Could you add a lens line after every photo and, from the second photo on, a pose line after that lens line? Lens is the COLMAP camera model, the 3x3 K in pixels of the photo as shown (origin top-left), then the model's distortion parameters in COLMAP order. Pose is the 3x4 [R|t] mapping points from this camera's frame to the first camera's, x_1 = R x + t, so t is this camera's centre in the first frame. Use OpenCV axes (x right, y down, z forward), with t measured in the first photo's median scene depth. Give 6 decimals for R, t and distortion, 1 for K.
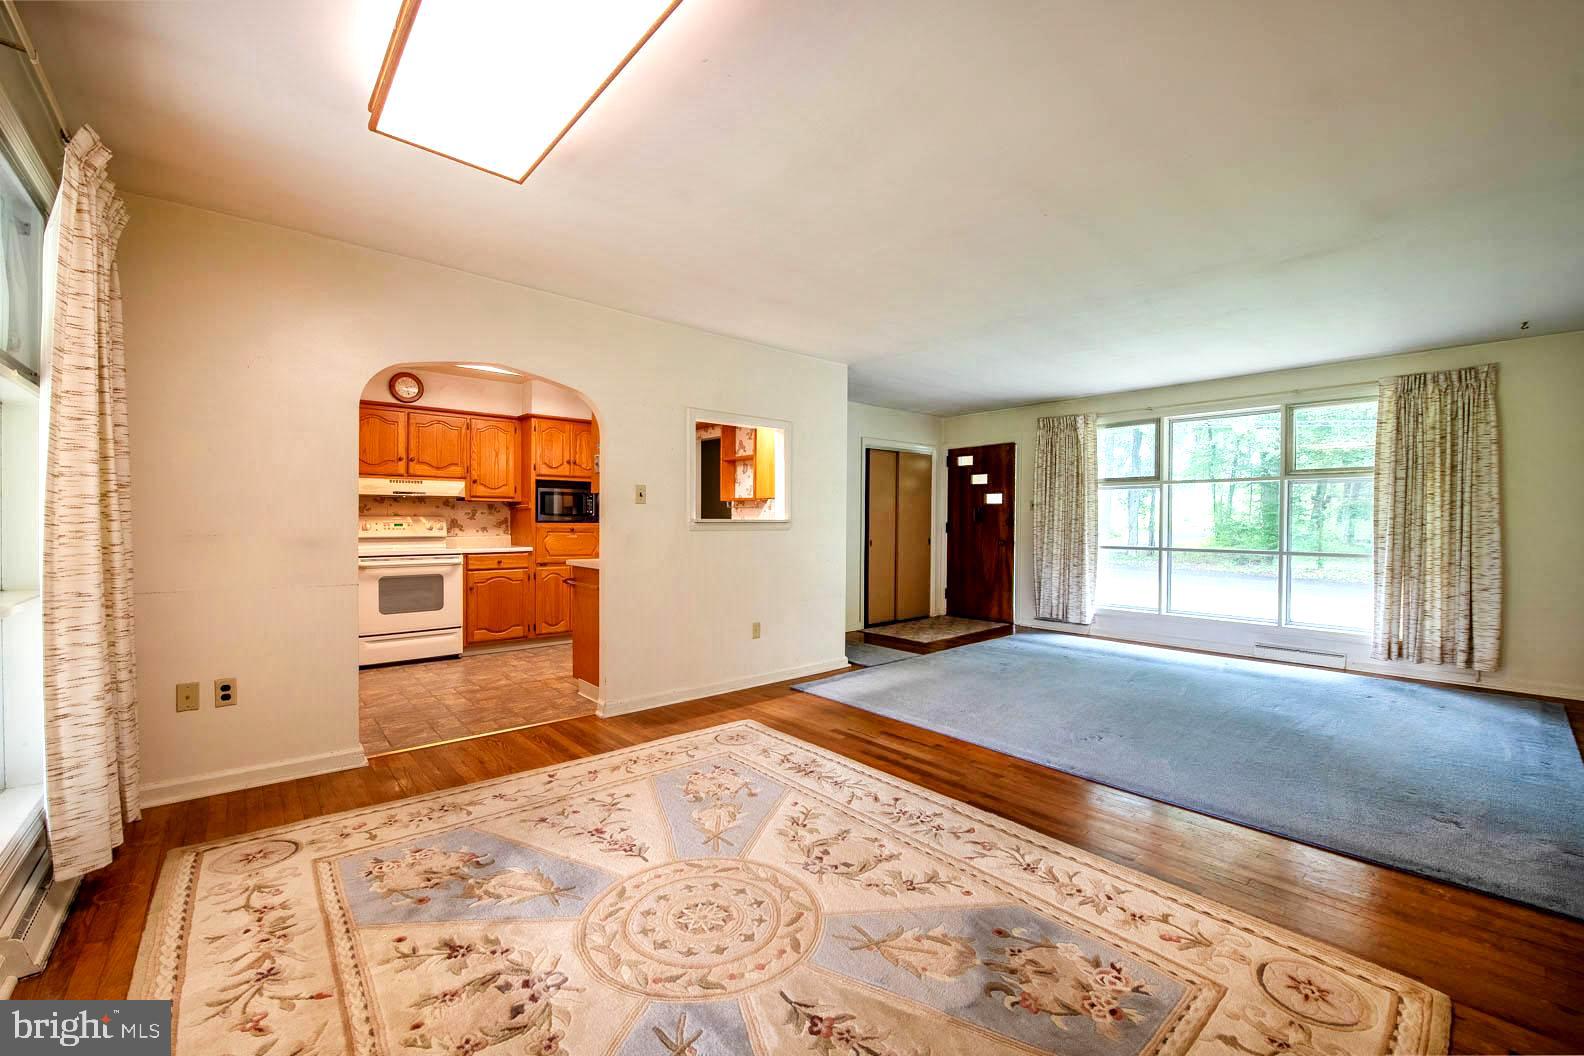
lens RADIAL K [[645.3, 0, 812.3], [0, 645.3, 525.0], [0, 0, 1]] dist [-0.015845, -0.001272]
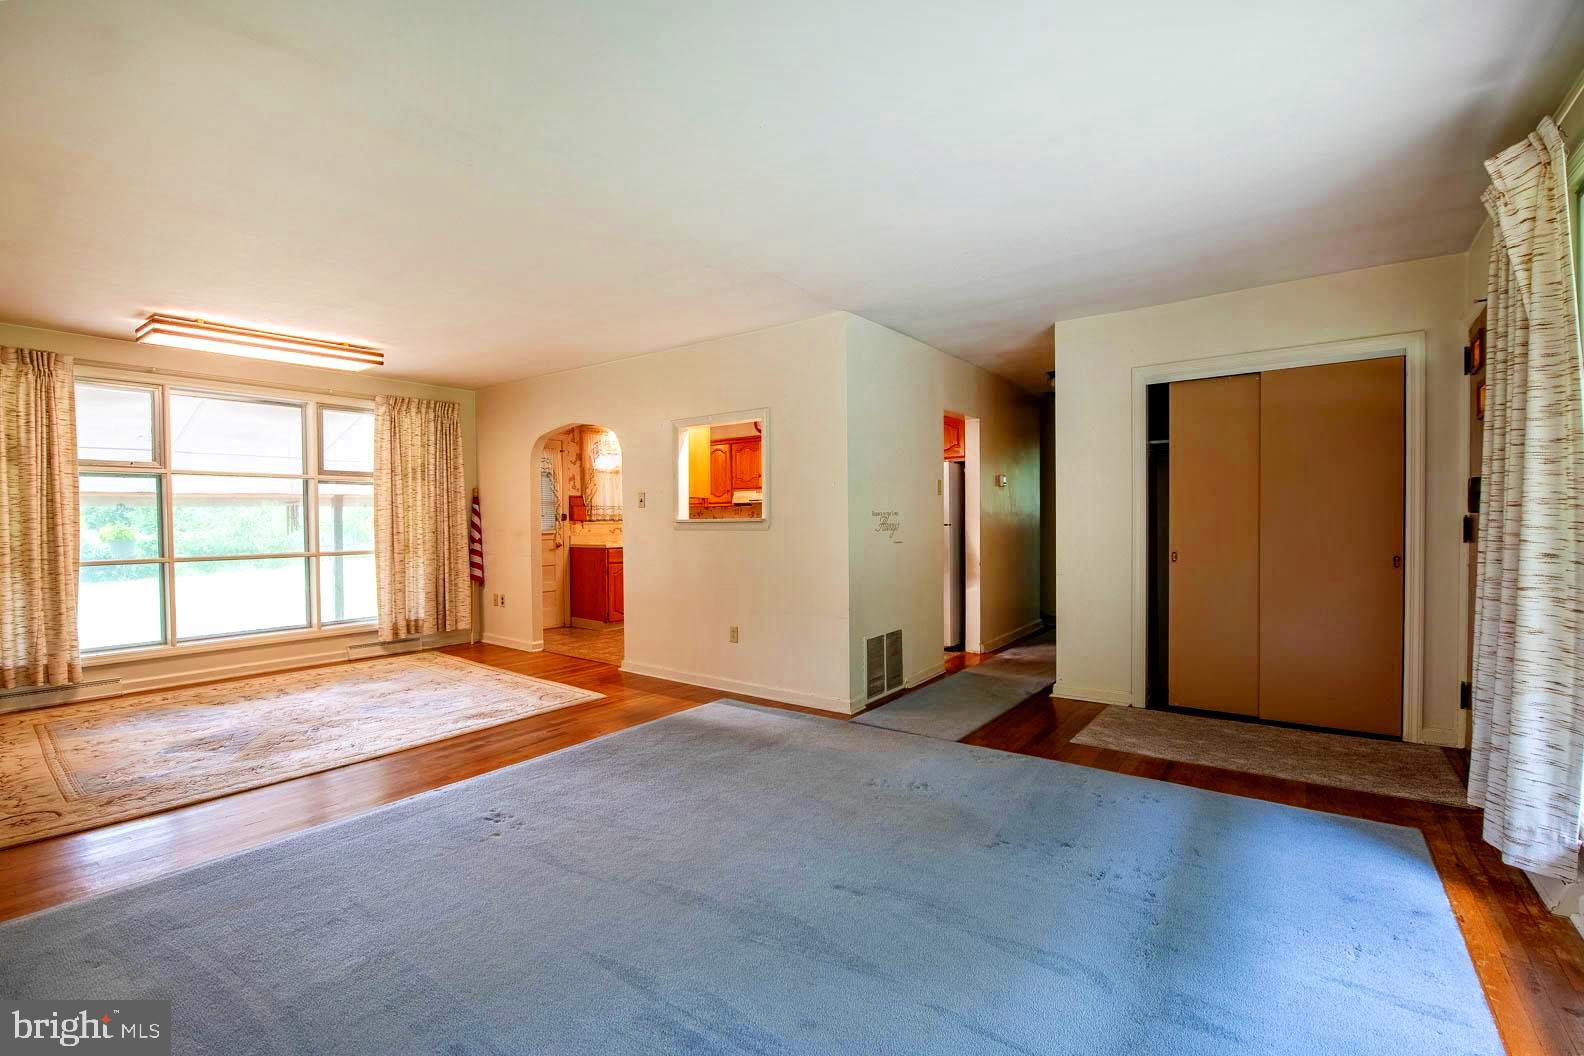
lens RADIAL K [[709.4, 0, 779.9], [0, 709.4, 521.6], [0, 0, 1]] dist [-0.023623, -0.000392]
pose [[0.174666, -0.001533, -0.984627, 1.071662], [0.003043, 0.999995, -0.001017, -0.004207], [0.984623, -0.002819, 0.174669, 0.977561]]
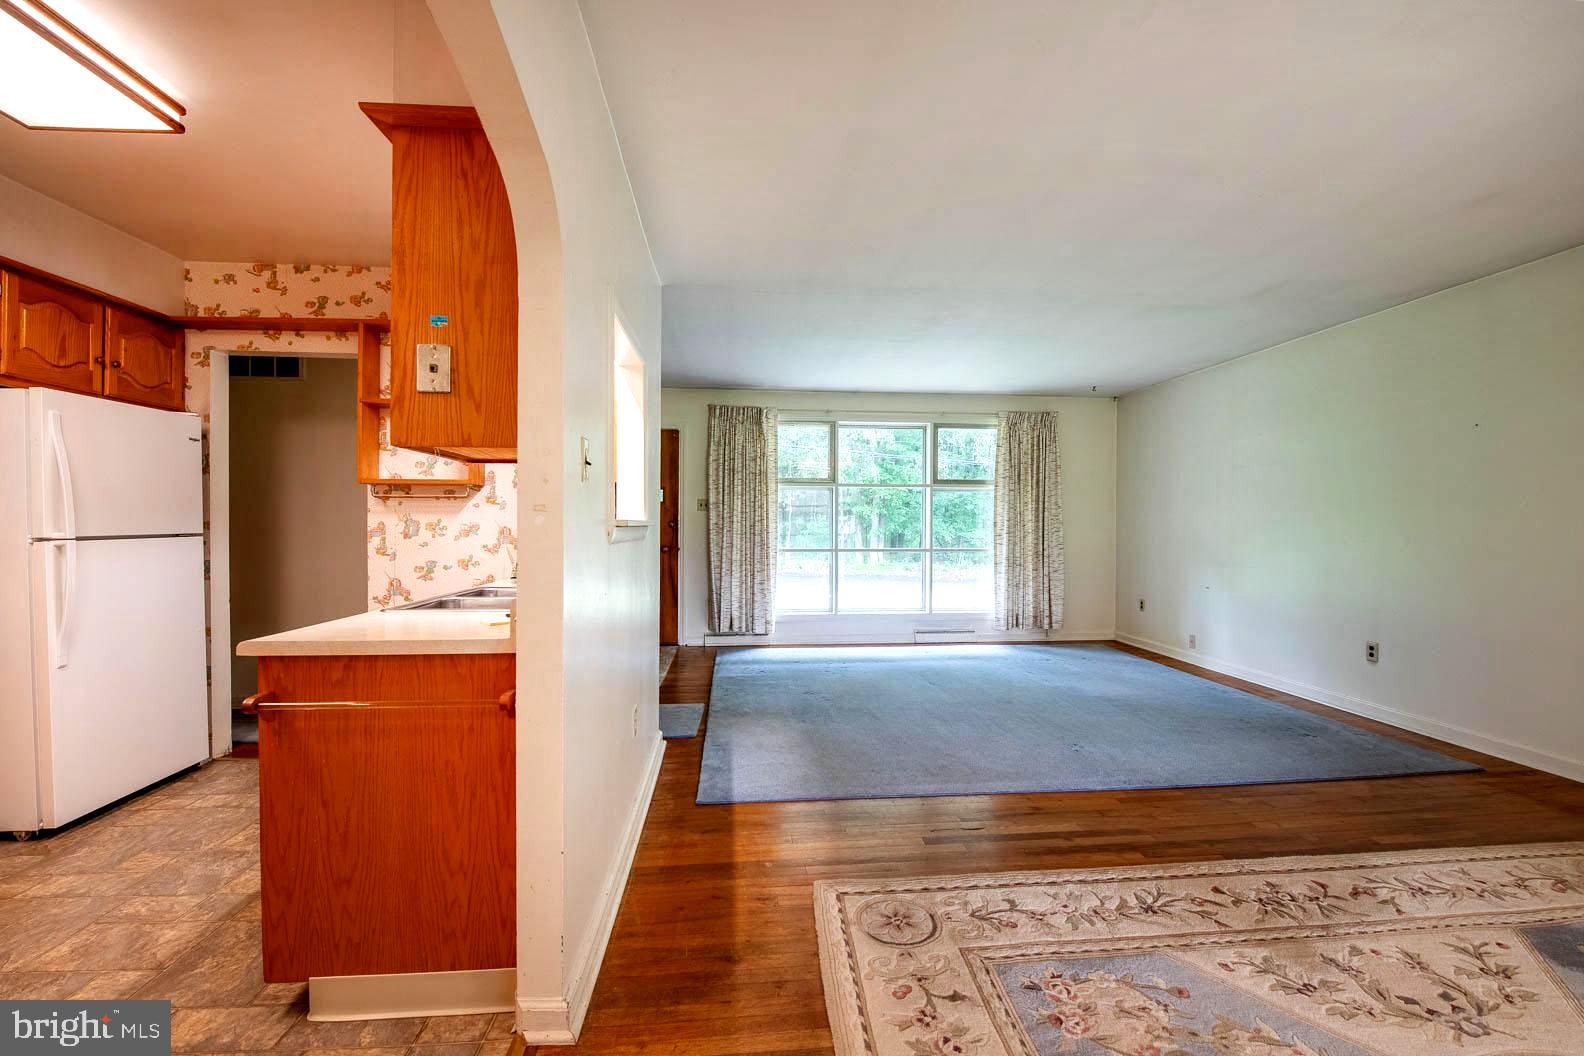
lens RADIAL K [[675.7, 0, 804.8], [0, 675.7, 523.9], [0, 0, 1]] dist [-0.009824, -0.002754]
pose [[0.593049, -0.002151, 0.805164, -0.512197], [0.005323, 0.999985, -0.001250, -0.004594], [-0.805149, 0.005027, 0.593052, 0.596126]]
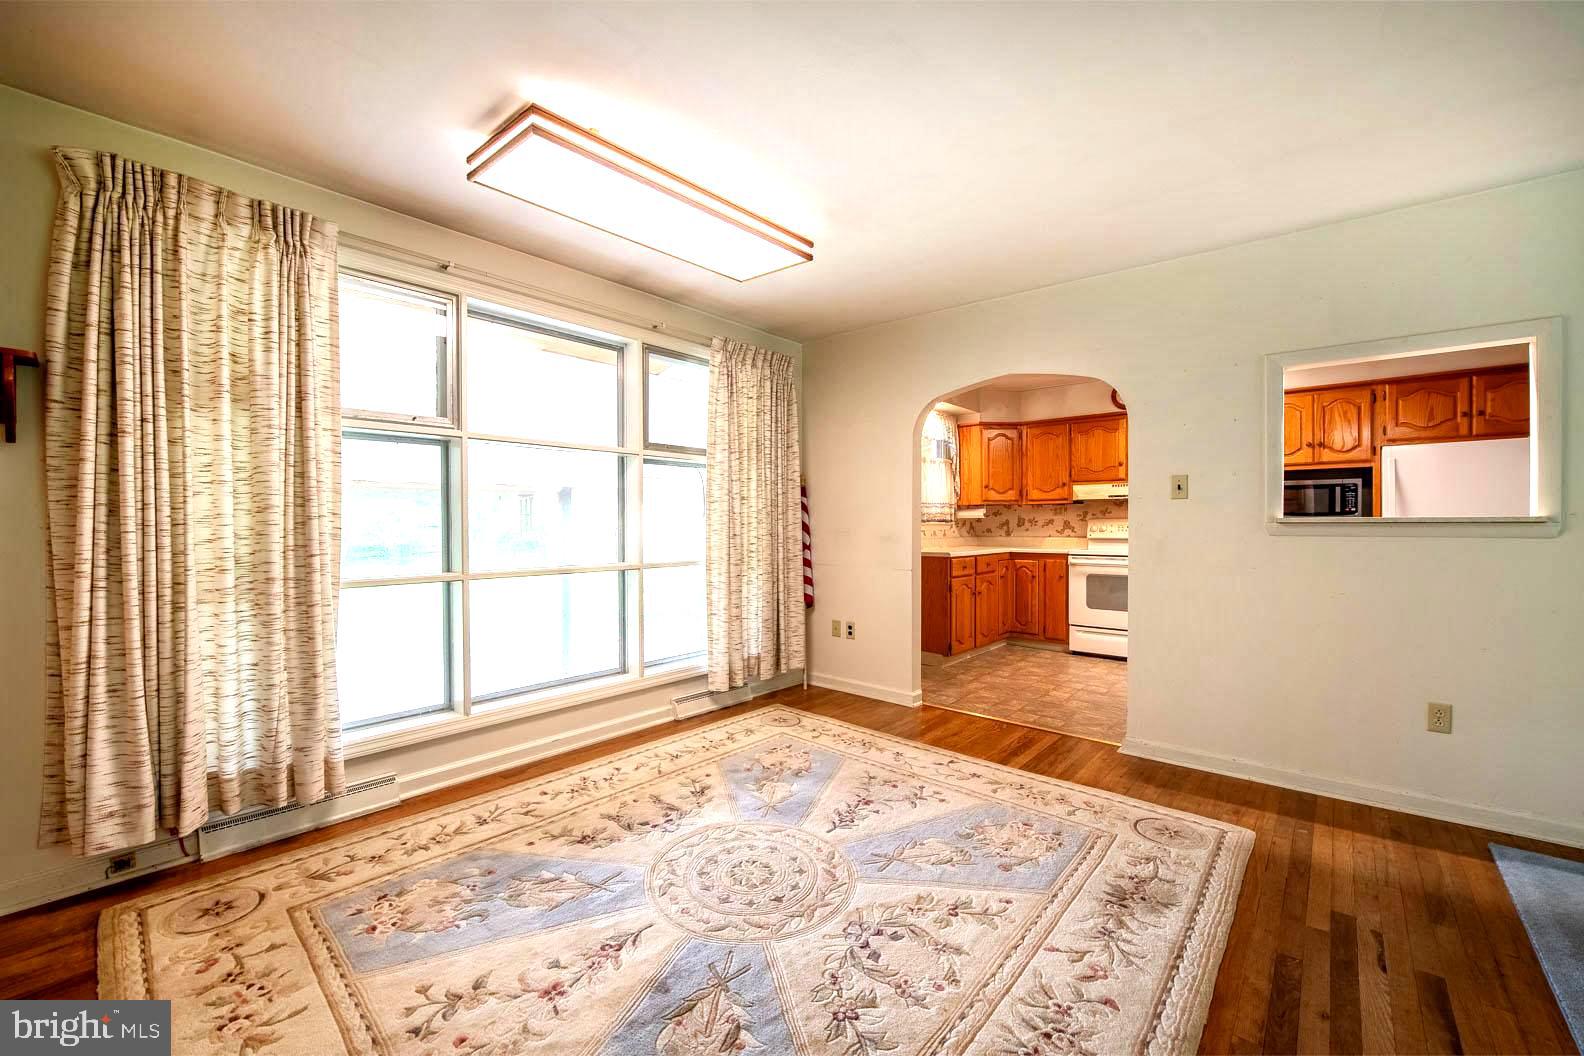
lens RADIAL K [[645.3, 0, 780.2], [0, 645.3, 520.9], [0, 0, 1]] dist [-0.015845, -0.001272]
pose [[0.105683, -0.008105, -0.994367, 0.432258], [-0.004338, 0.999954, -0.008611, 0.002176], [0.994390, 0.005224, 0.105643, 0.419109]]
